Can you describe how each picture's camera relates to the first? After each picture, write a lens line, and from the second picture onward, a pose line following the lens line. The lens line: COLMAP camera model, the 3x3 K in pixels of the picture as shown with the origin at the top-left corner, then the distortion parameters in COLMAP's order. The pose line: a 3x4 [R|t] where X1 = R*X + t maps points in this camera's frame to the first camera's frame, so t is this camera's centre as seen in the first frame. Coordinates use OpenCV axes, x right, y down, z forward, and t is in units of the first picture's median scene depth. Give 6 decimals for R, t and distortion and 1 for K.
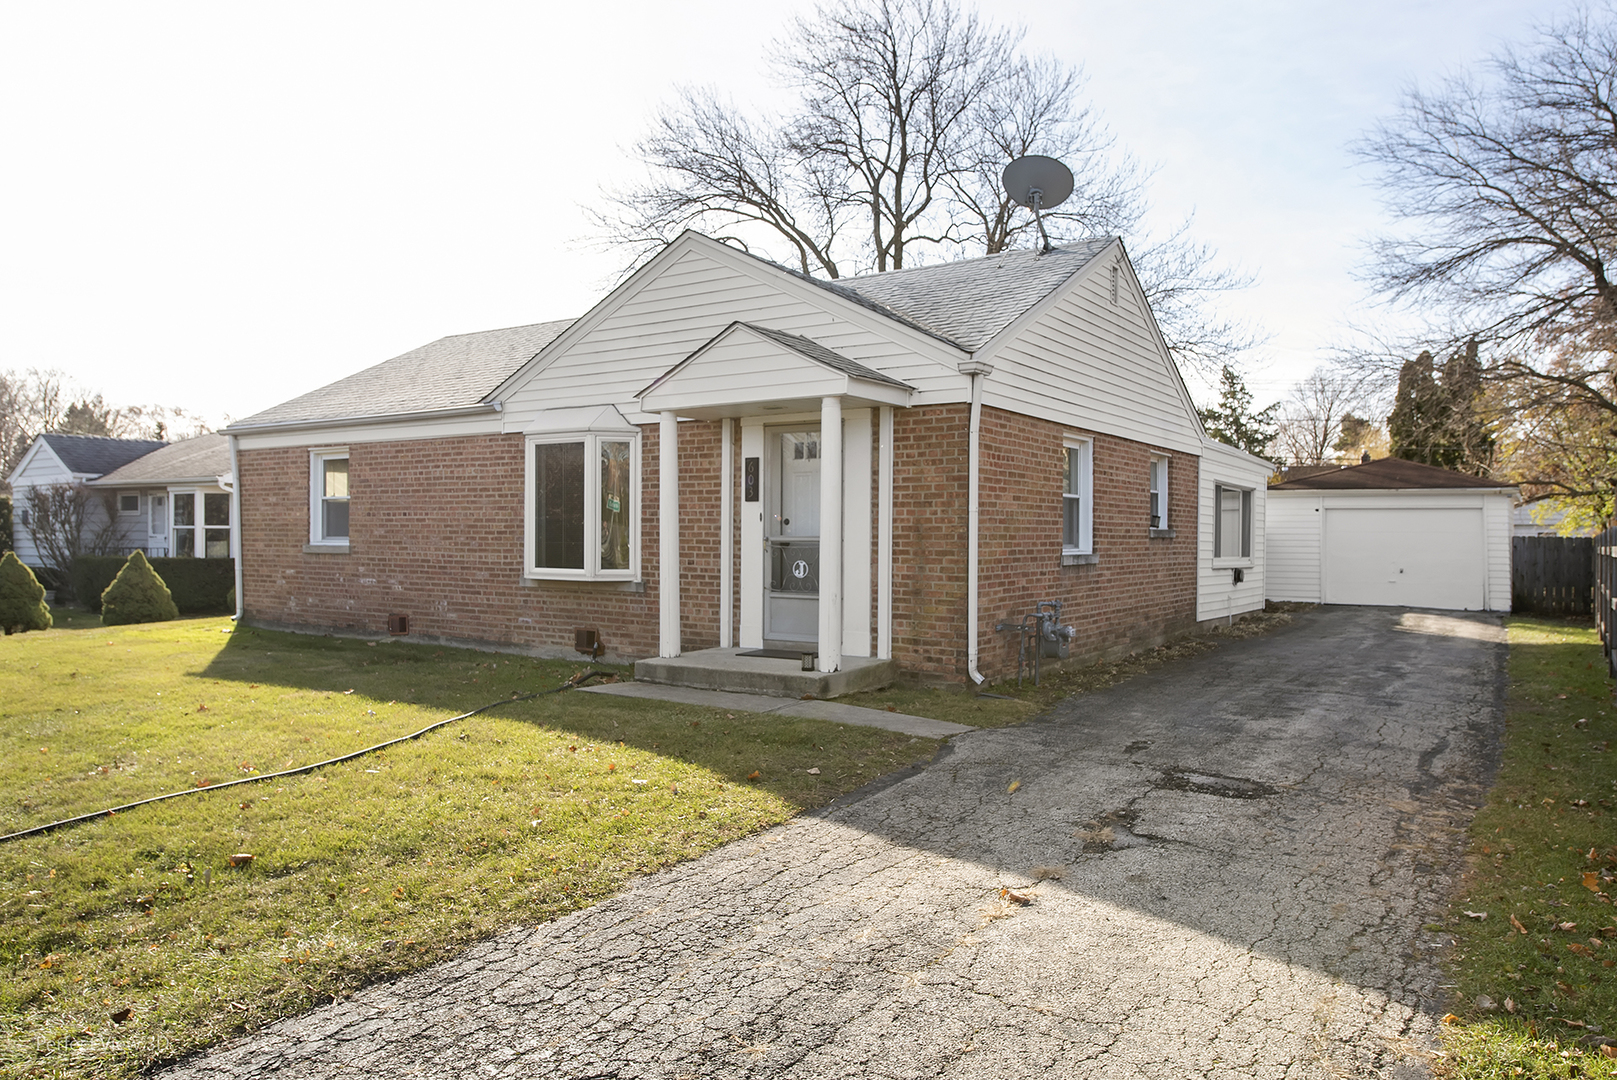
lens RADIAL K [[1101.1, 0, 808.5], [0, 1101.1, 540.0], [0, 0, 1]] dist [0.004428, 0.000176]
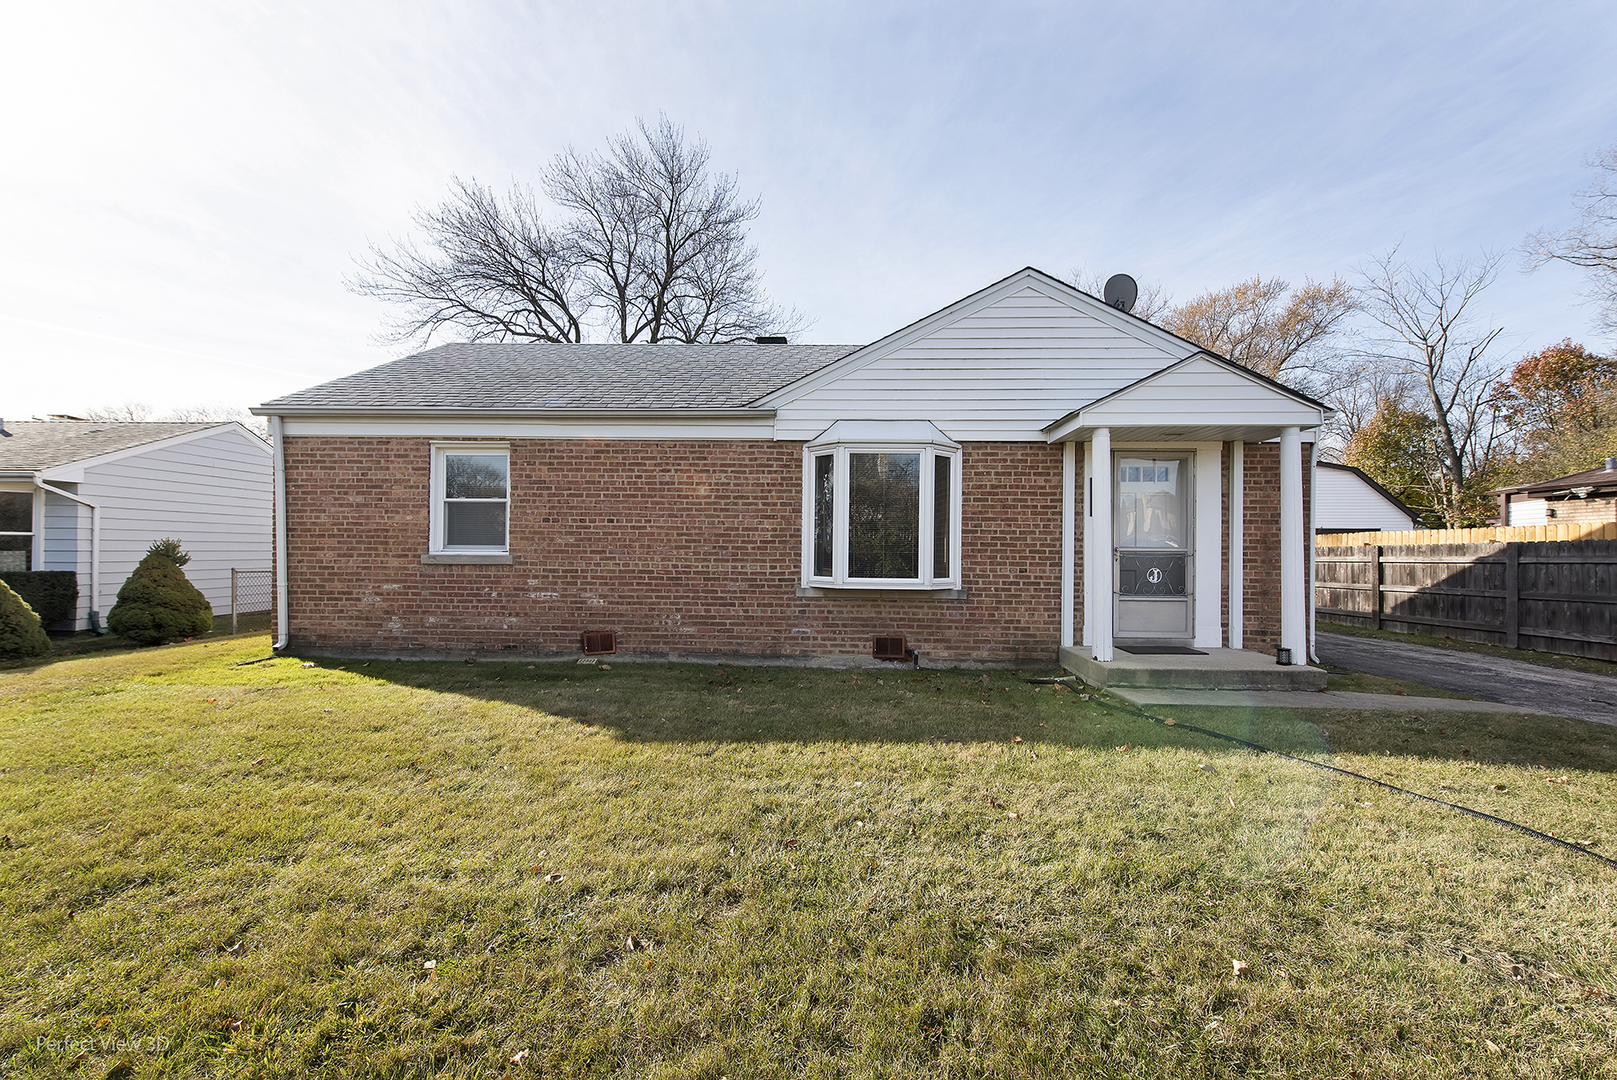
lens RADIAL K [[674.8, 0, 803.2], [0, 674.8, 546.5], [0, 0, 1]] dist [0.012814, 0.000019]
pose [[0.848718, 0.008747, 0.528774, -0.593897], [-0.002699, 0.999922, -0.012208, 0.004714], [-0.528840, 0.008934, 0.848675, 0.498565]]
